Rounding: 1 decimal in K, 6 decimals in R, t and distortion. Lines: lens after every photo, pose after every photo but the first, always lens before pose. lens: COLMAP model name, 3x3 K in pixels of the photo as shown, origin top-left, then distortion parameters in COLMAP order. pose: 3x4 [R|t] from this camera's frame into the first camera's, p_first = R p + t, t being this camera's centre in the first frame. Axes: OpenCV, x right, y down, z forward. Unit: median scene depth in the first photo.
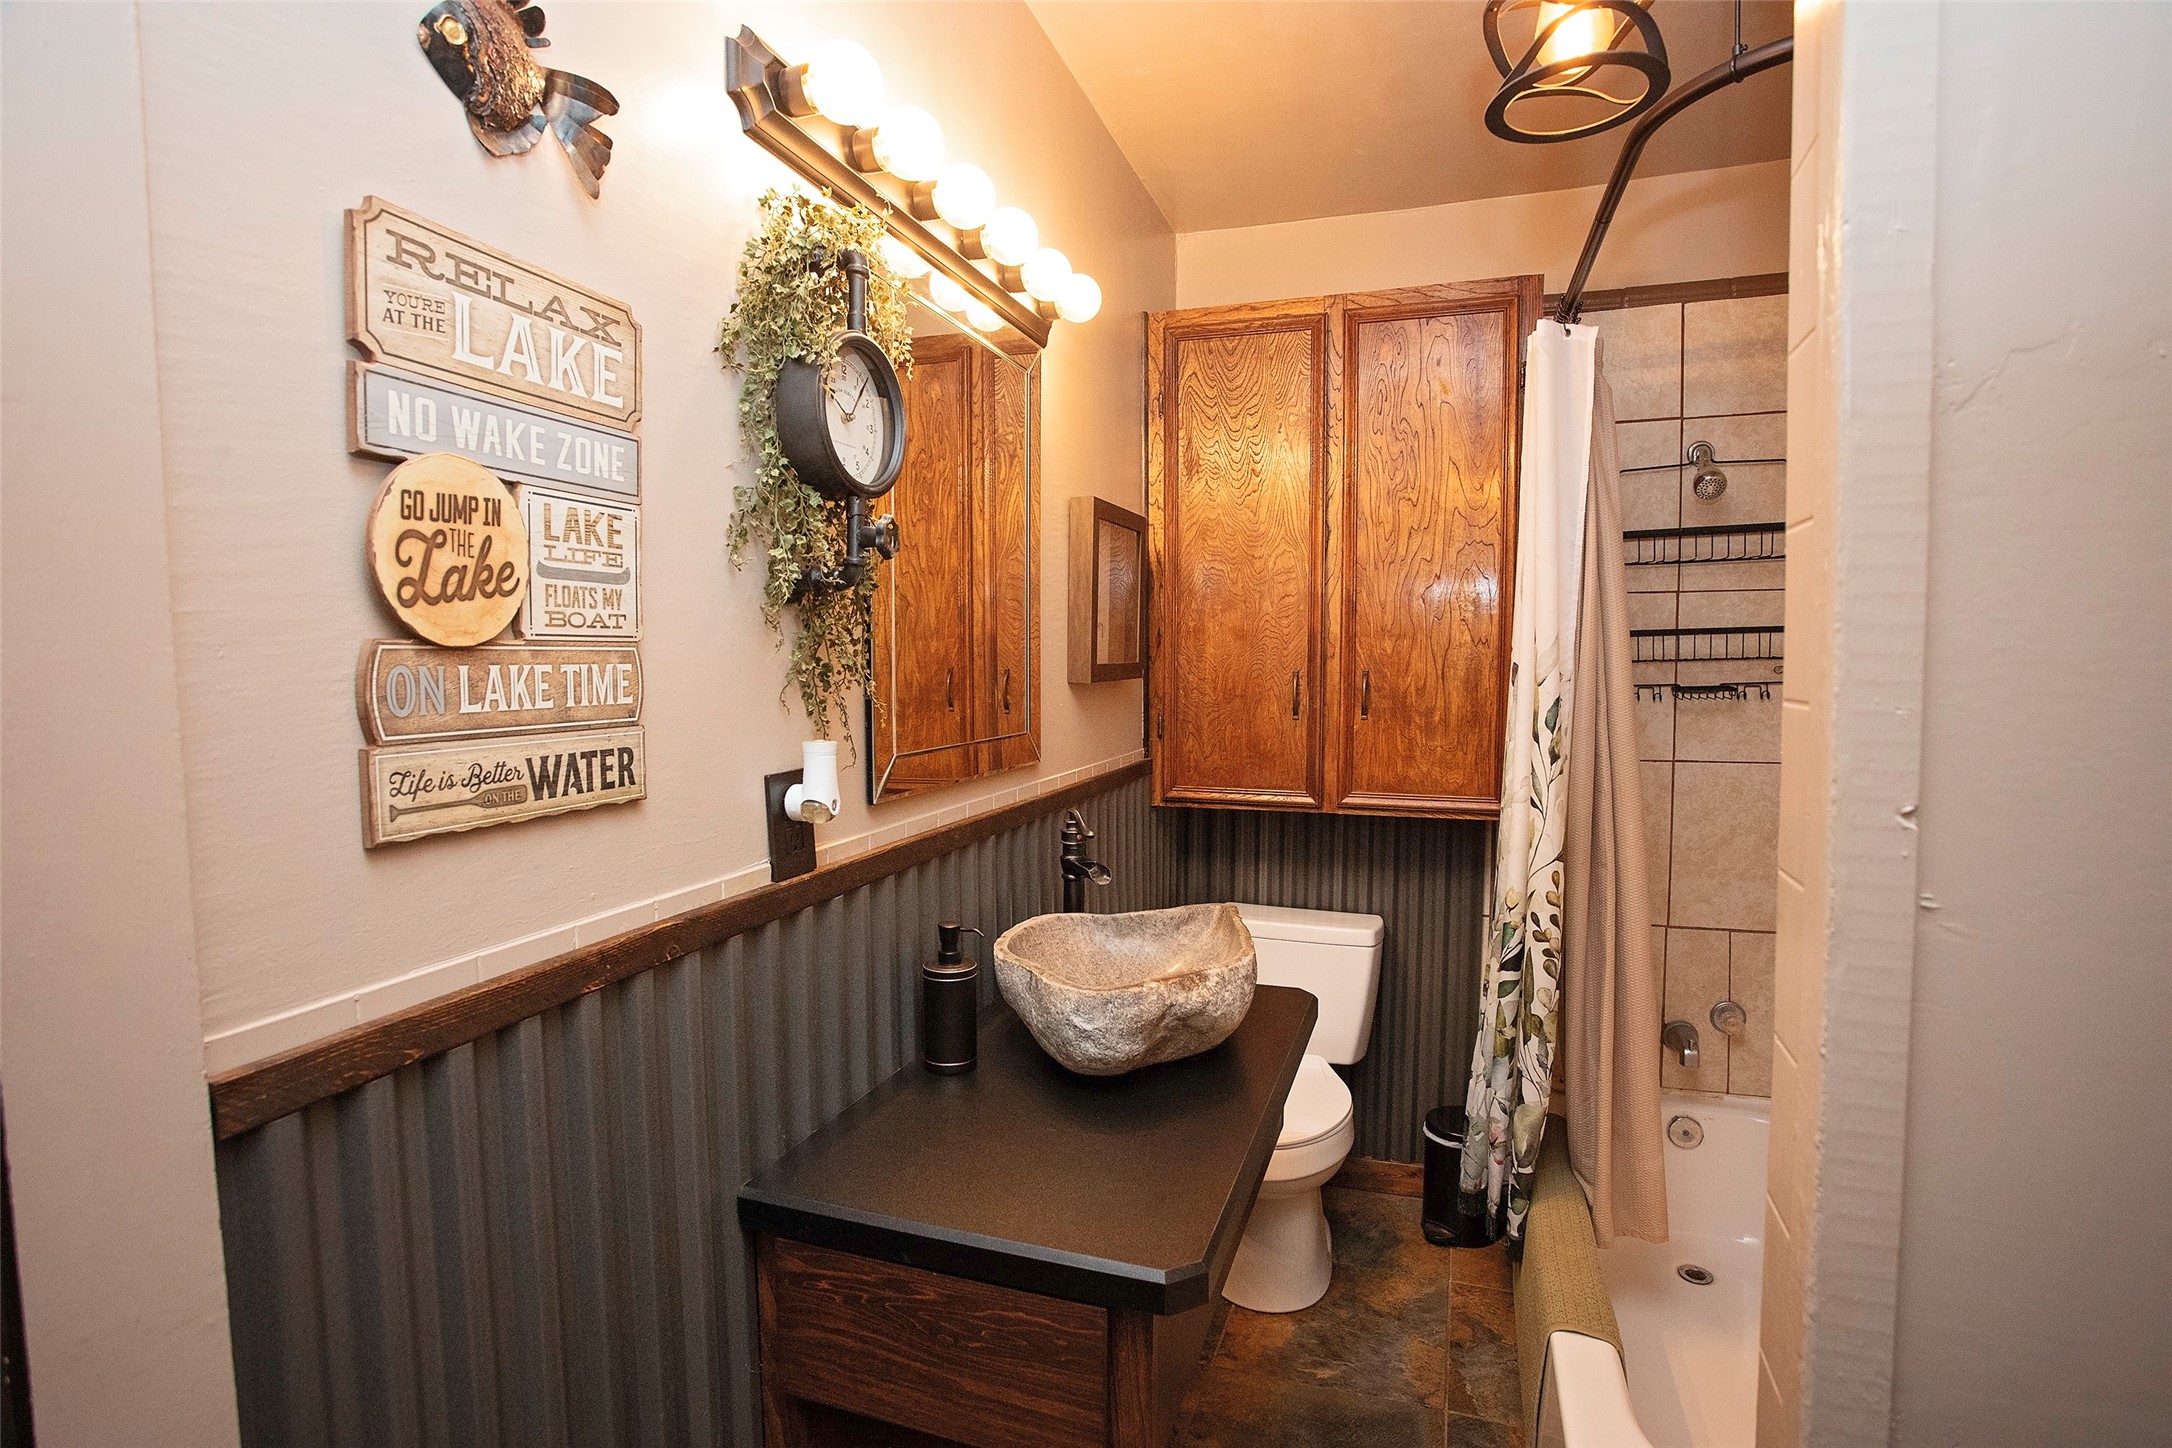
lens RADIAL K [[1035.0, 0, 1110.2], [0, 1035.0, 730.7], [0, 0, 1]] dist [-0.083768, 0.041992]
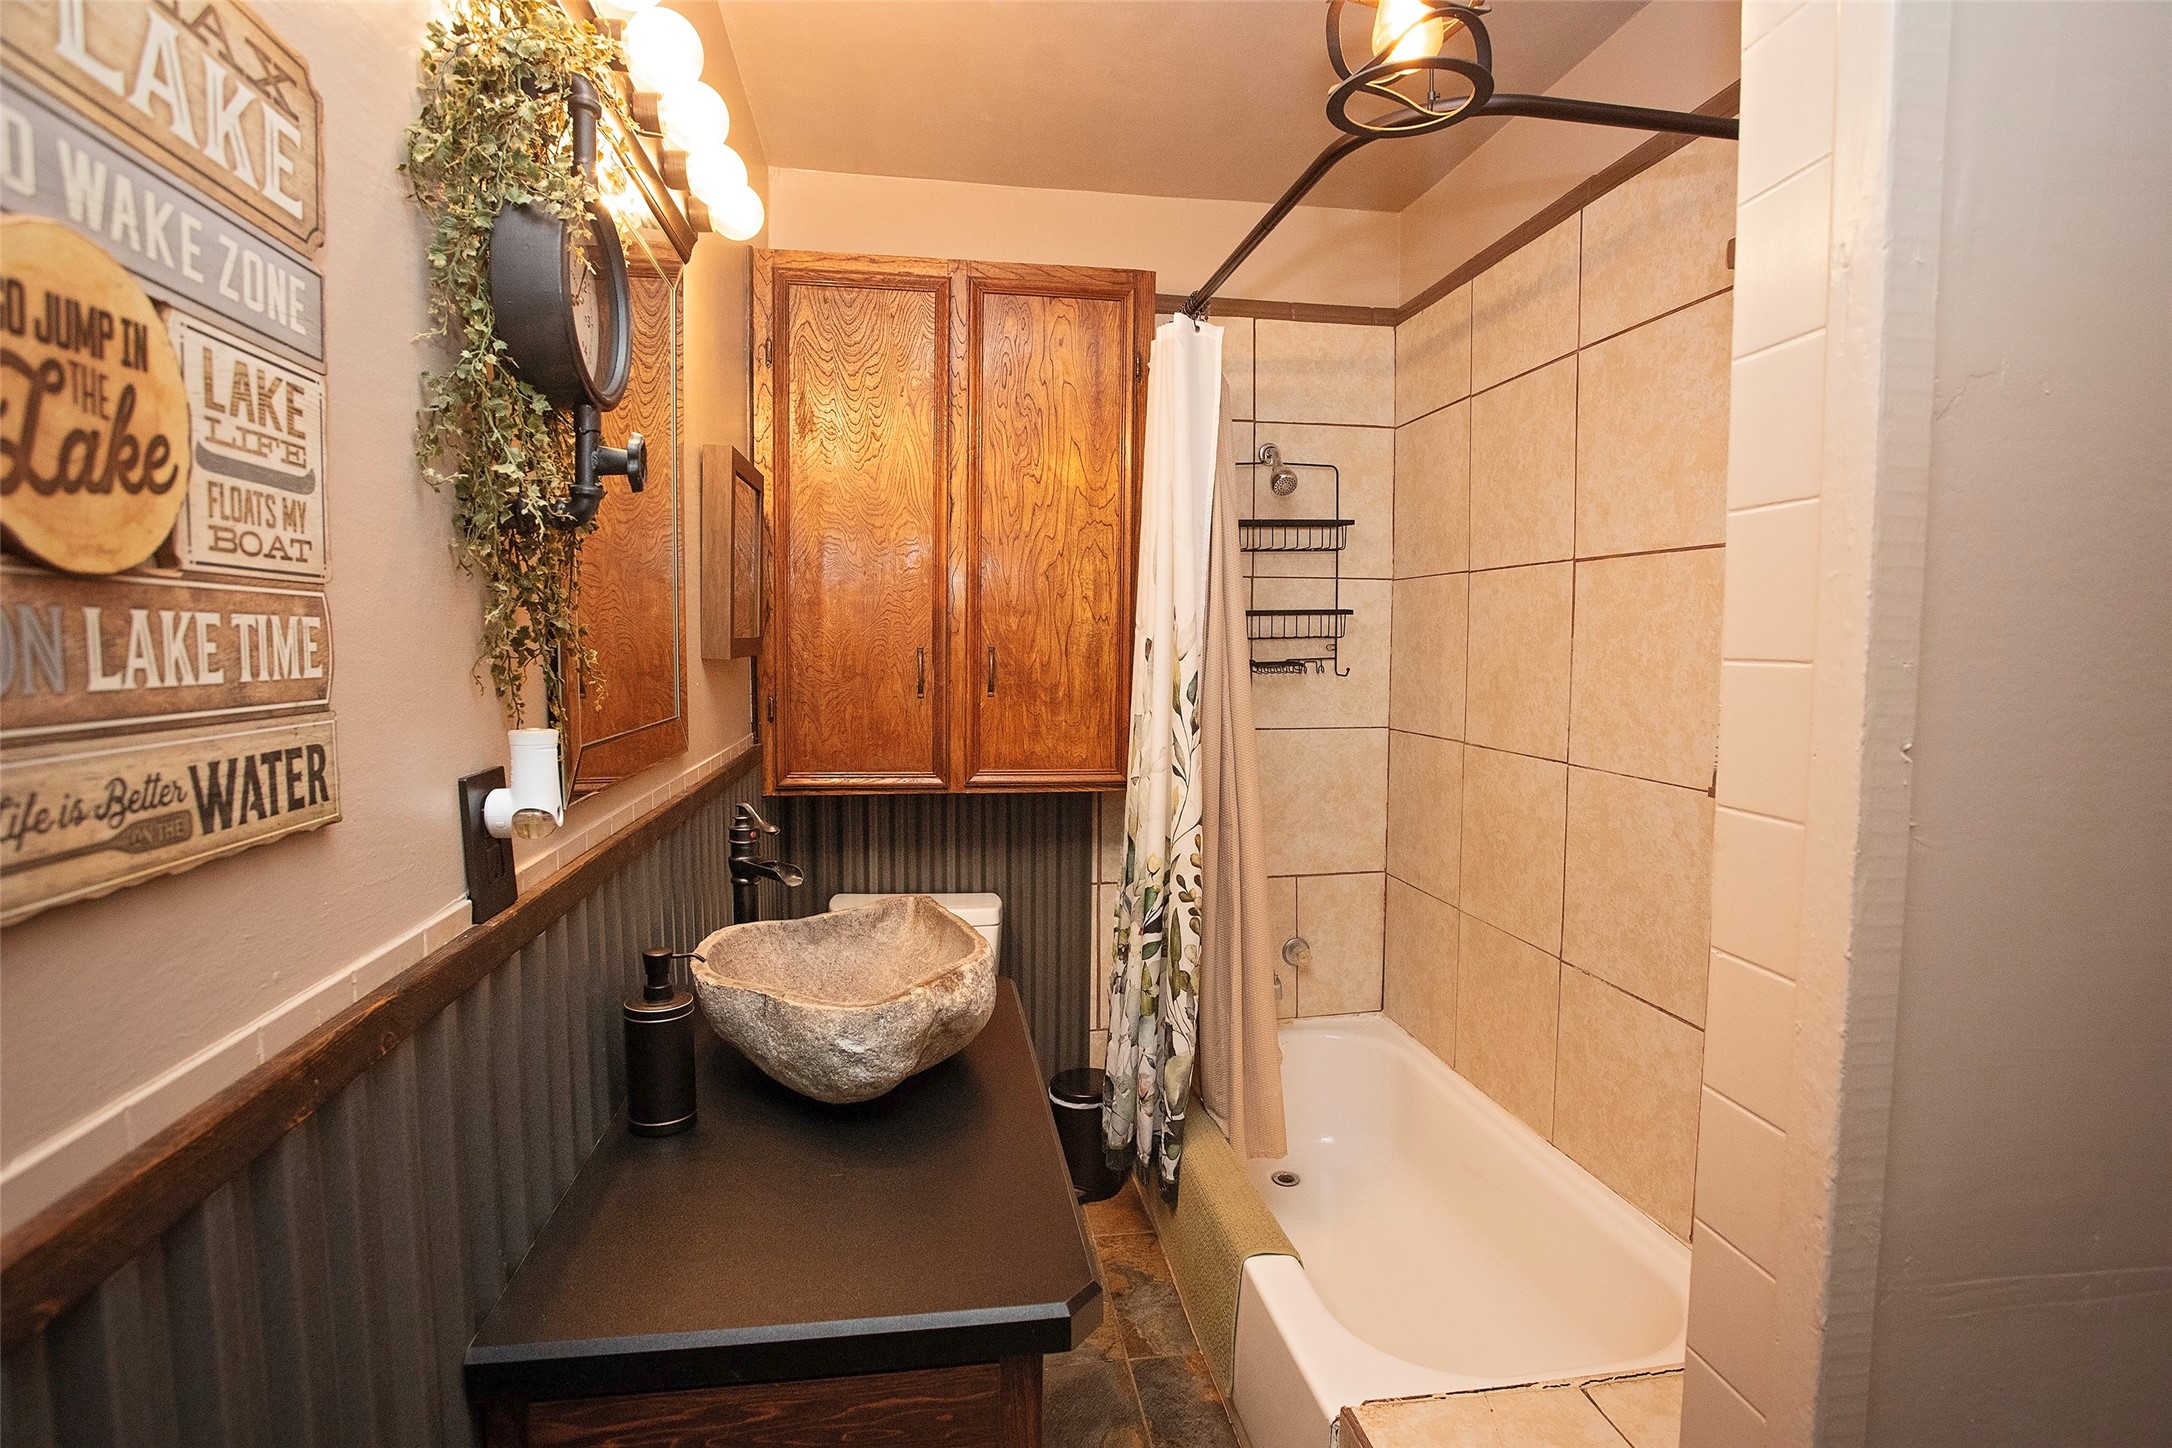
lens RADIAL K [[1030.1, 0, 1081.3], [0, 1030.1, 733.0], [0, 0, 1]] dist [-0.073999, 0.026233]
pose [[0.888347, -0.032126, 0.458047, -0.207445], [0.023464, 0.999422, 0.024588, 0.003014], [-0.458572, -0.011095, 0.888588, 0.127960]]
